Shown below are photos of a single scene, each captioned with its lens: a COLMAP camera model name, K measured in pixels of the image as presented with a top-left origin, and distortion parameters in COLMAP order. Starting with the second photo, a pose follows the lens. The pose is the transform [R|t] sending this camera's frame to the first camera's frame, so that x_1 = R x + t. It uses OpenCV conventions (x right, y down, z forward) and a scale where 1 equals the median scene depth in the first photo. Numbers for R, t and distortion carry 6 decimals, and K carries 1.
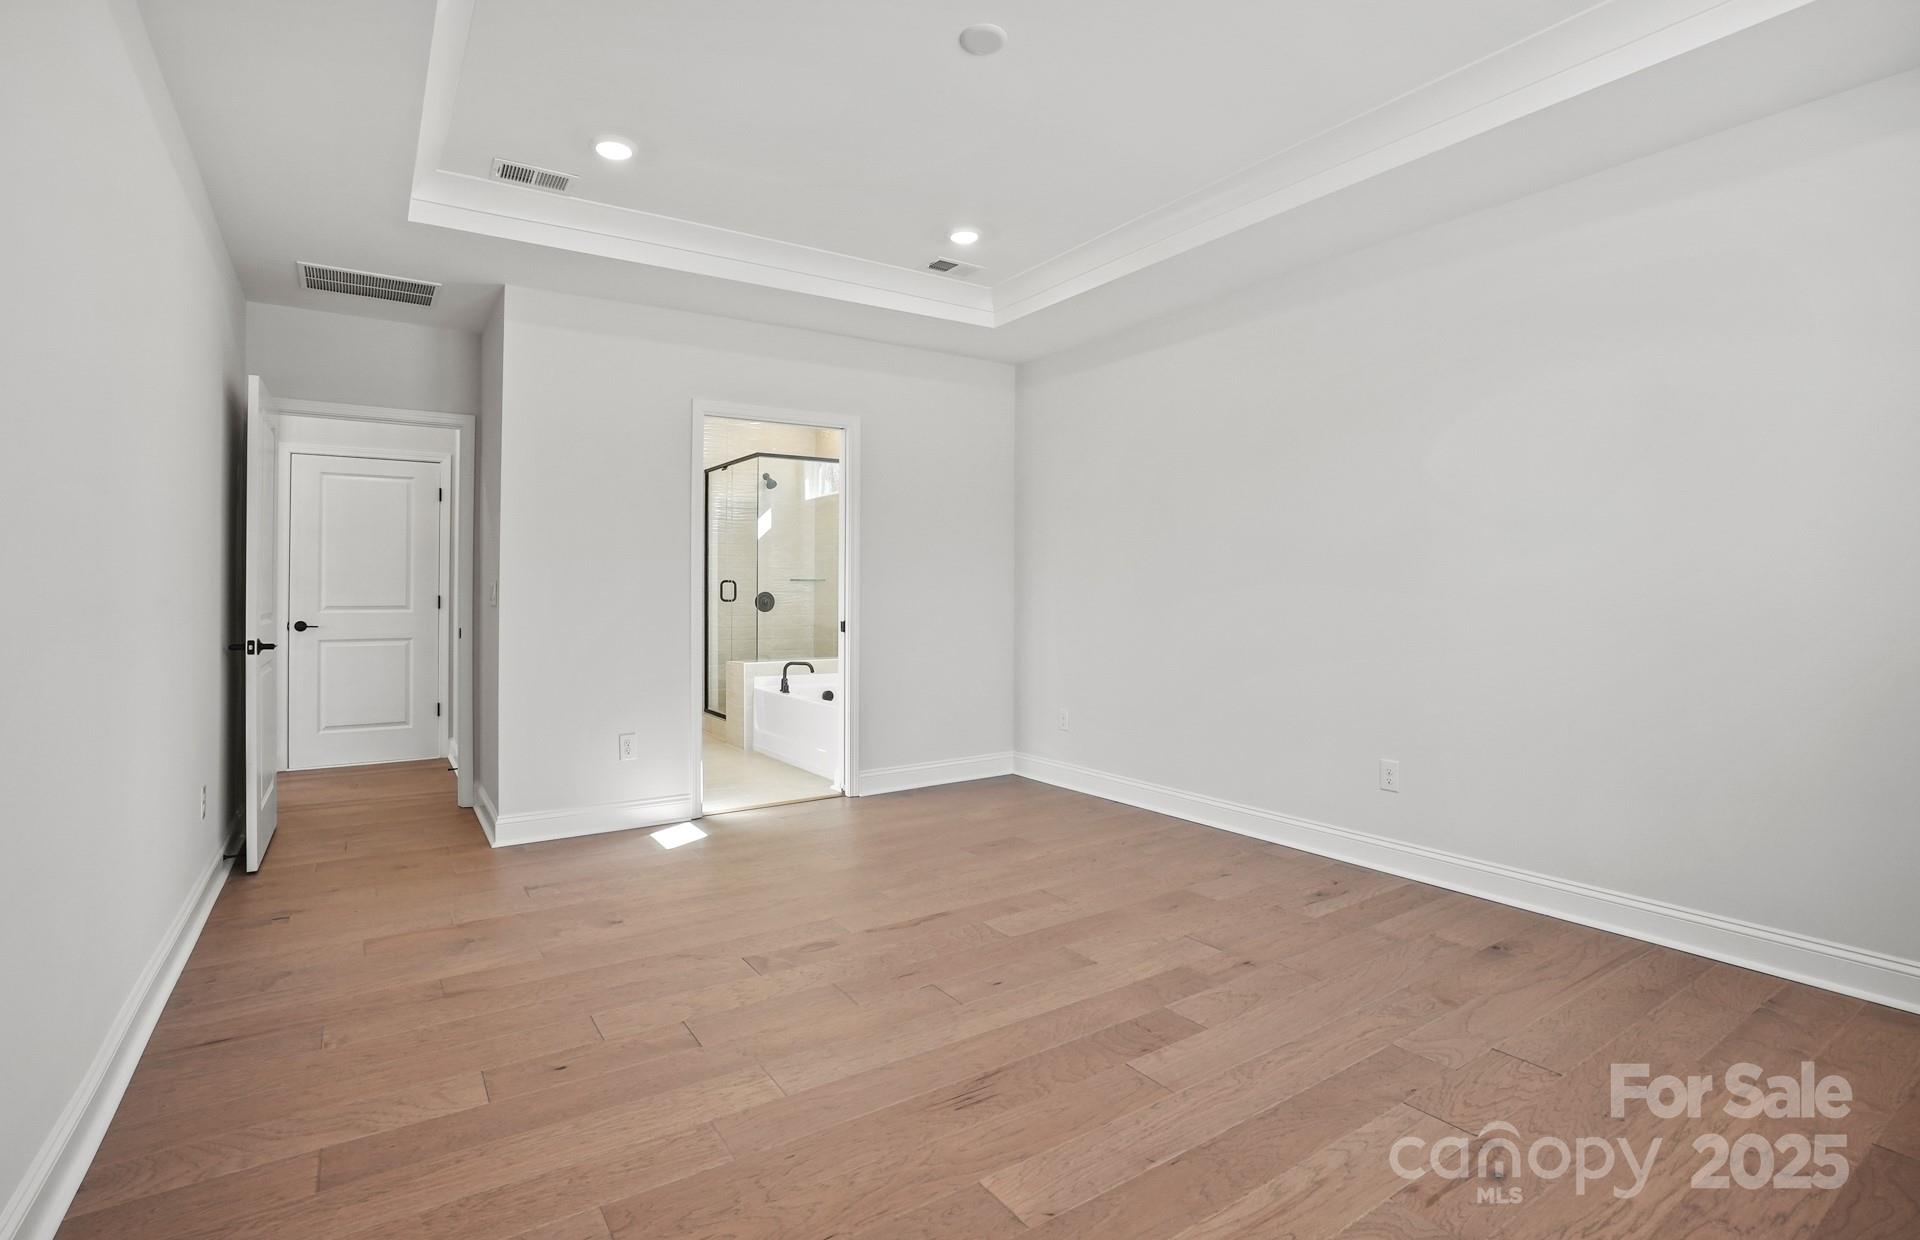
lens RADIAL K [[898.5, 0, 951.0], [0, 898.5, 606.0], [0, 0, 1]] dist [-0.051666, 0.018572]
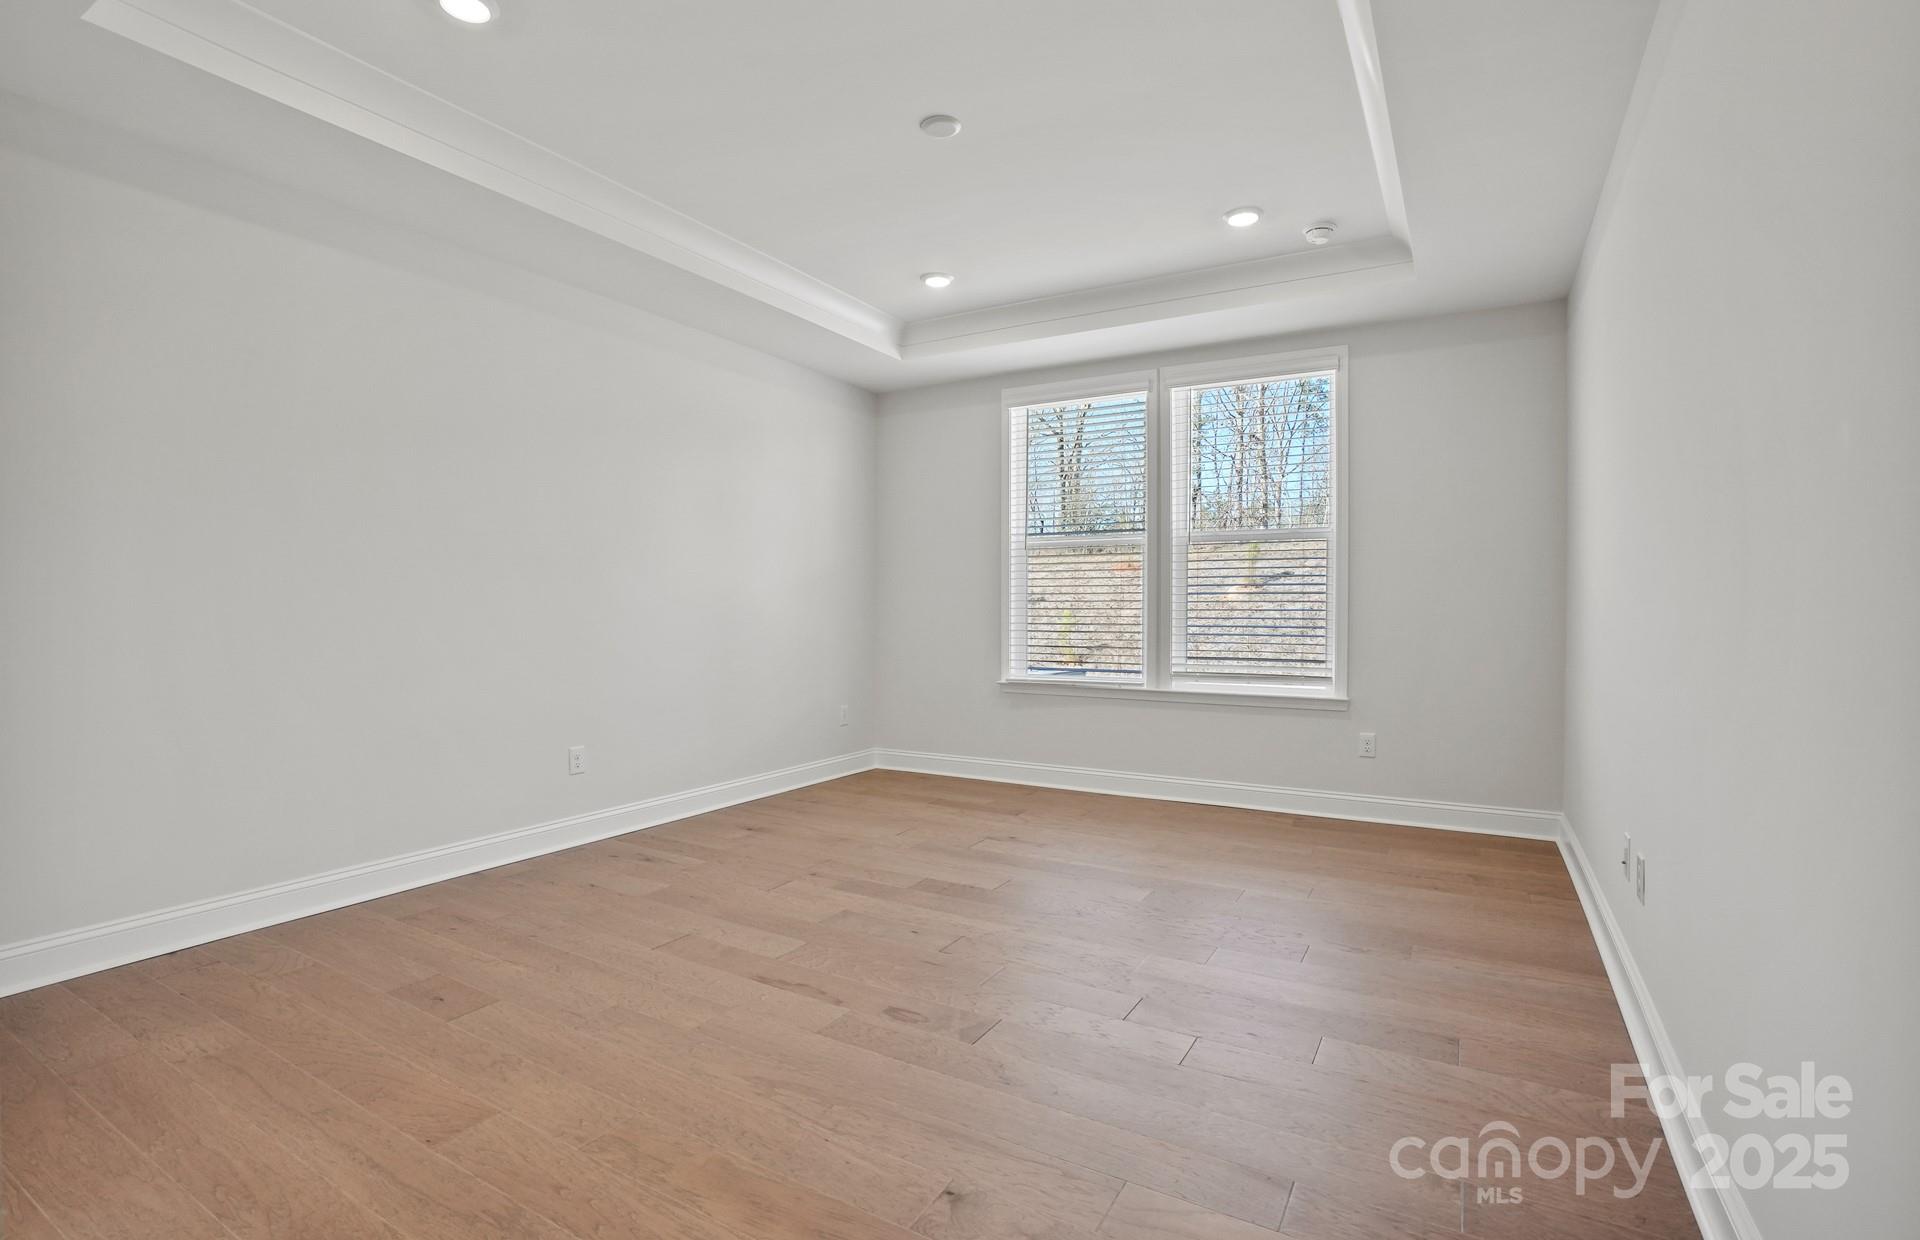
lens RADIAL K [[898.5, 0, 952.0], [0, 898.5, 613.7], [0, 0, 1]] dist [-0.051666, 0.018572]
pose [[-0.435749, -0.006194, 0.900047, -0.982102], [0.008024, 0.999910, 0.010766, -0.006930], [-0.900032, 0.011913, -0.435660, 1.402713]]
